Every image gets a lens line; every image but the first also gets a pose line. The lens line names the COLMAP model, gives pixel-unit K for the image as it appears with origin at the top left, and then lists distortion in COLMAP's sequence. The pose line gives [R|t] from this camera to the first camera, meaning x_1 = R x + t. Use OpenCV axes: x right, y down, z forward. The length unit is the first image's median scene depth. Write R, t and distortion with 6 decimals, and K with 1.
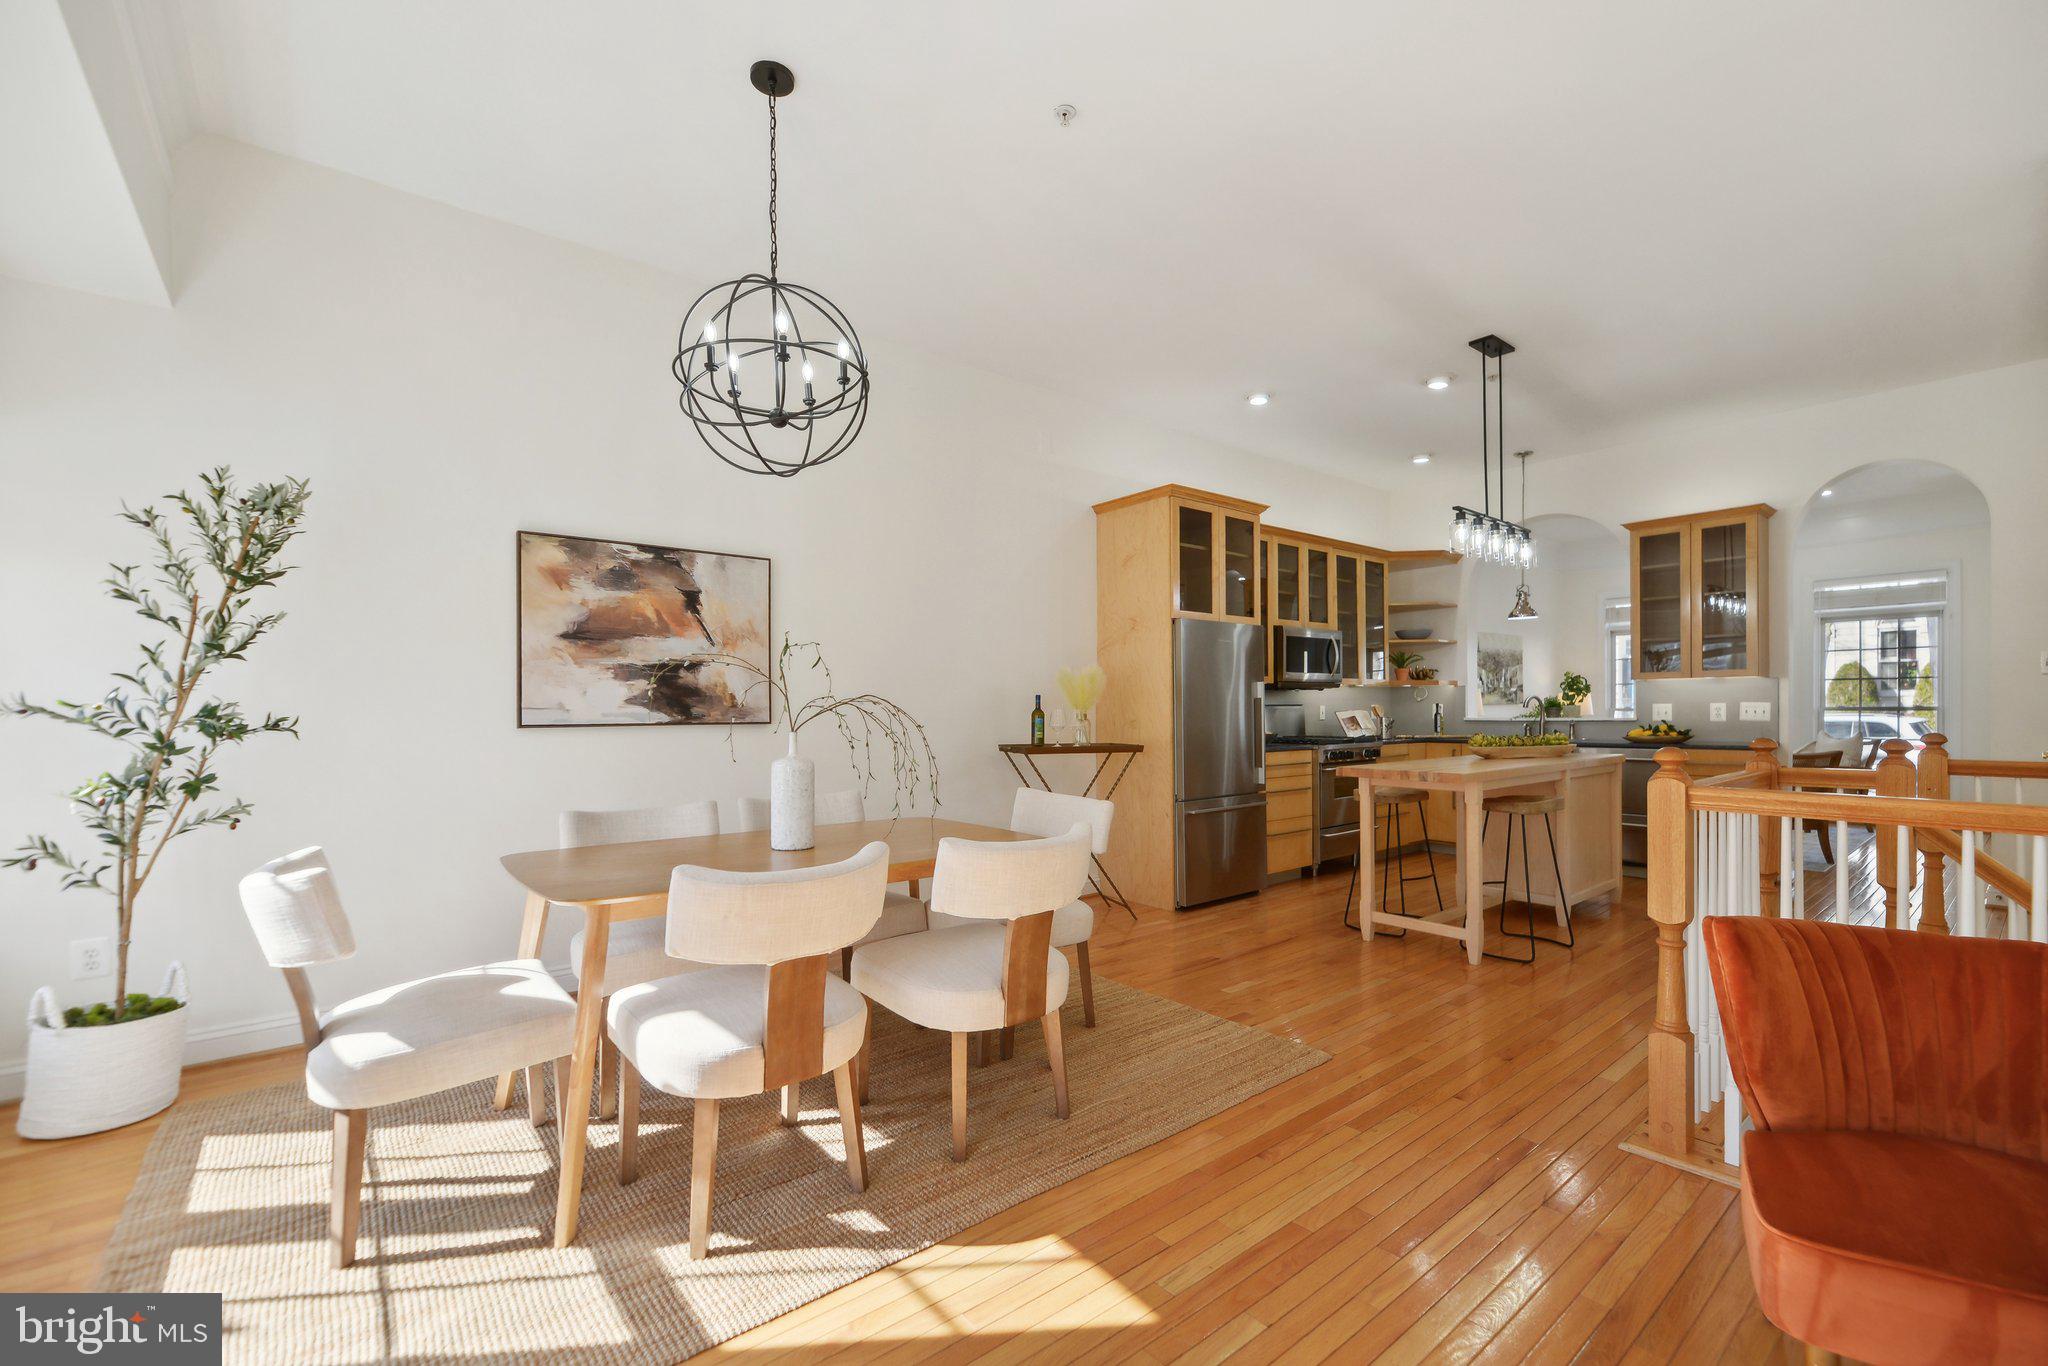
lens RADIAL K [[836.6, 0, 1022.6], [0, 836.6, 696.3], [0, 0, 1]] dist [-0.000075, -0.000099]
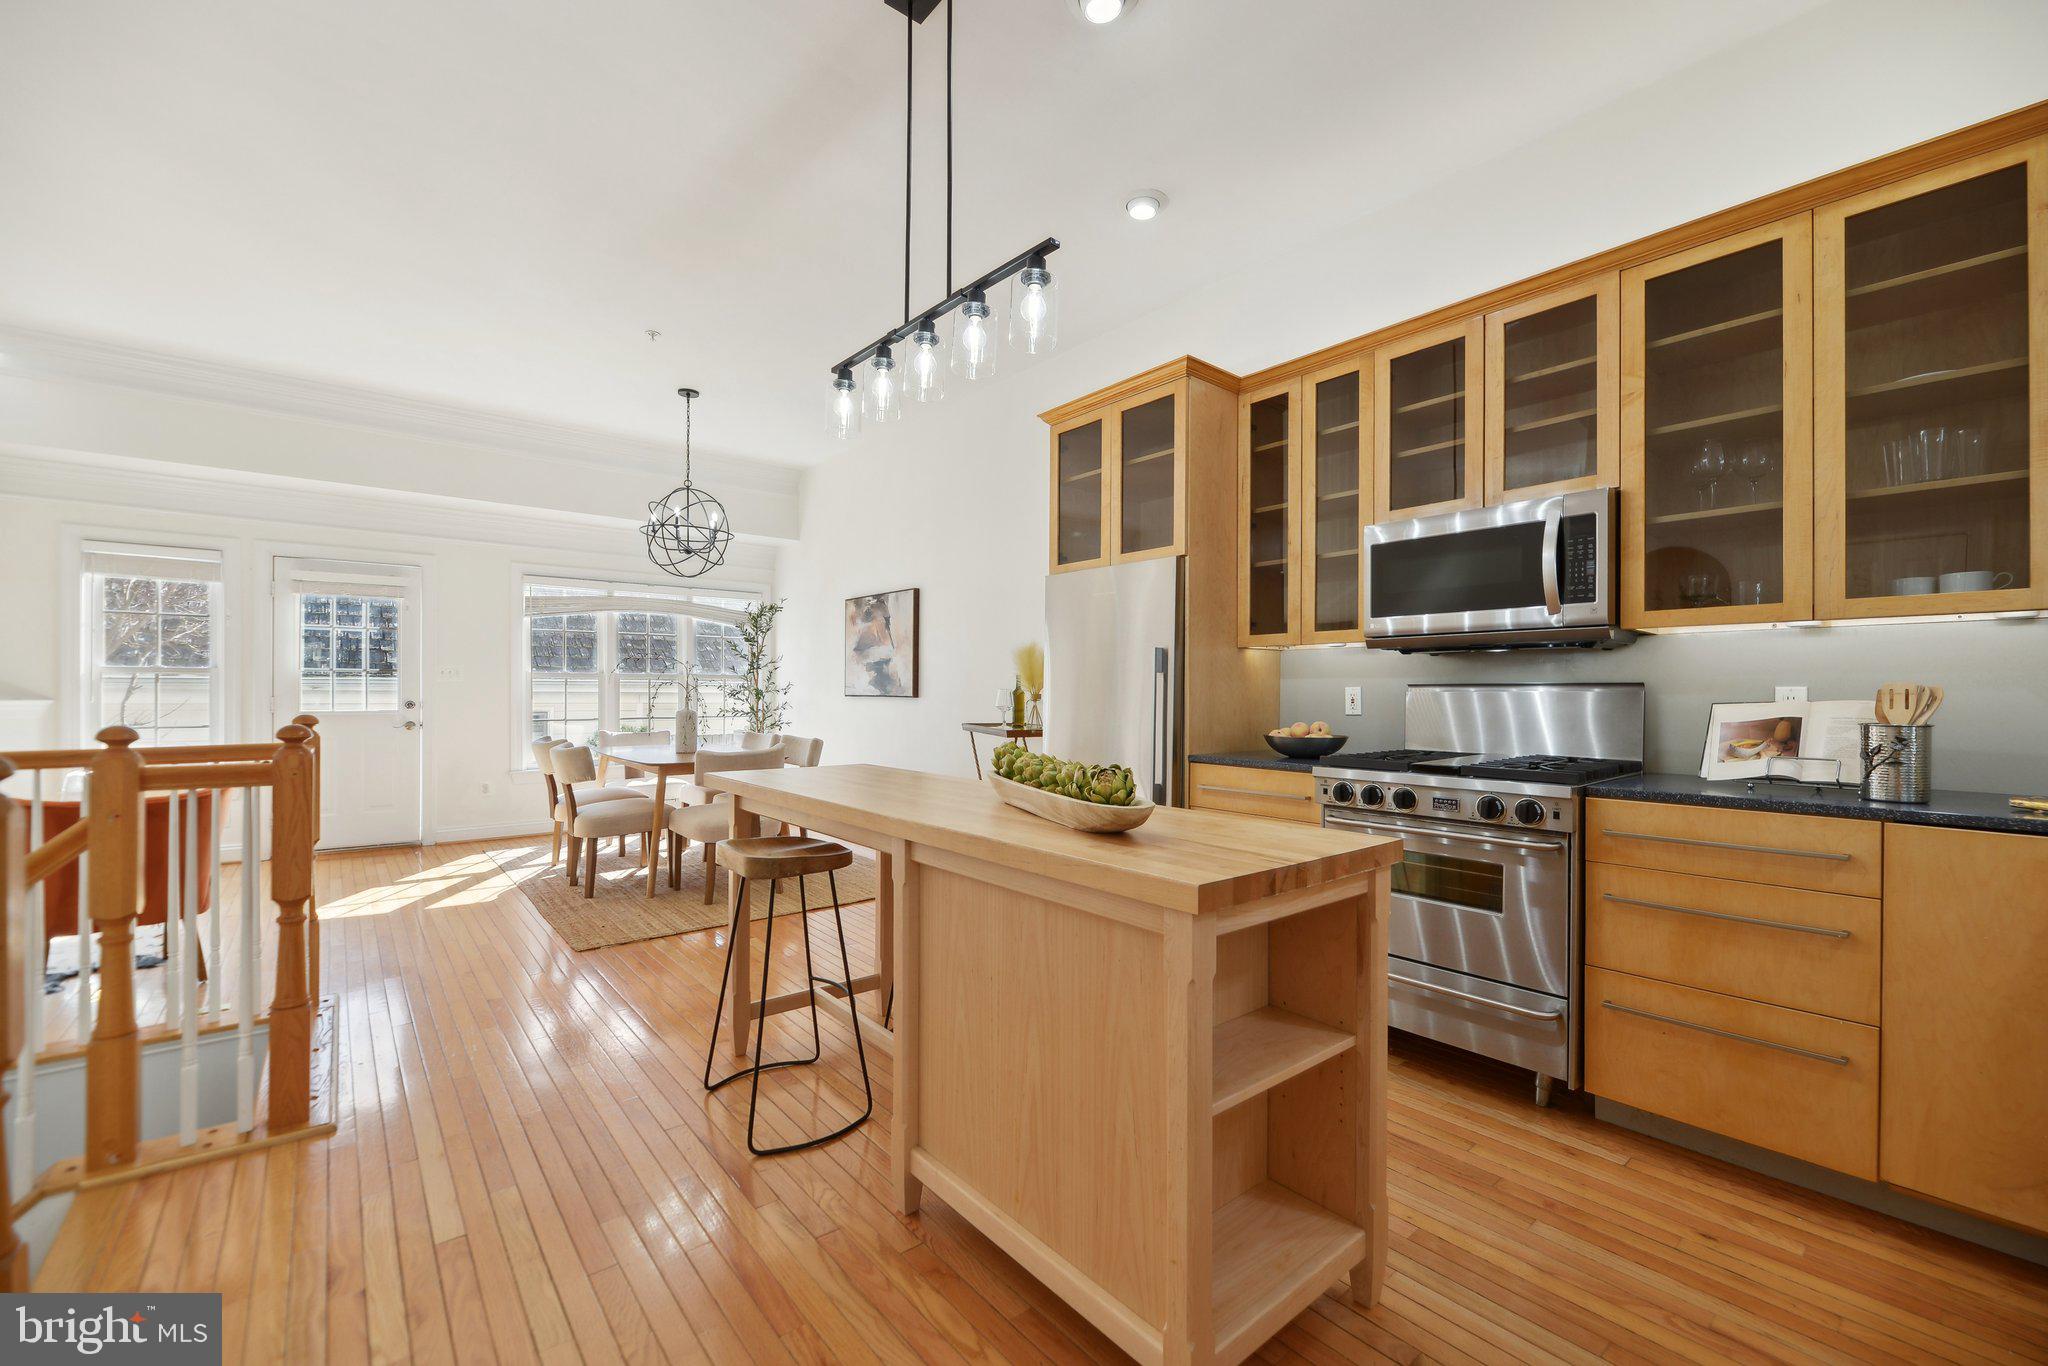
lens RADIAL K [[836.6, 0, 1023.7], [0, 836.6, 687.9], [0, 0, 1]] dist [-0.000075, -0.000099]
pose [[0.020512, 0.001078, -0.999789, 1.305493], [0.008300, 0.999965, 0.001248, 0.016634], [0.999755, -0.008324, 0.020502, 1.256034]]
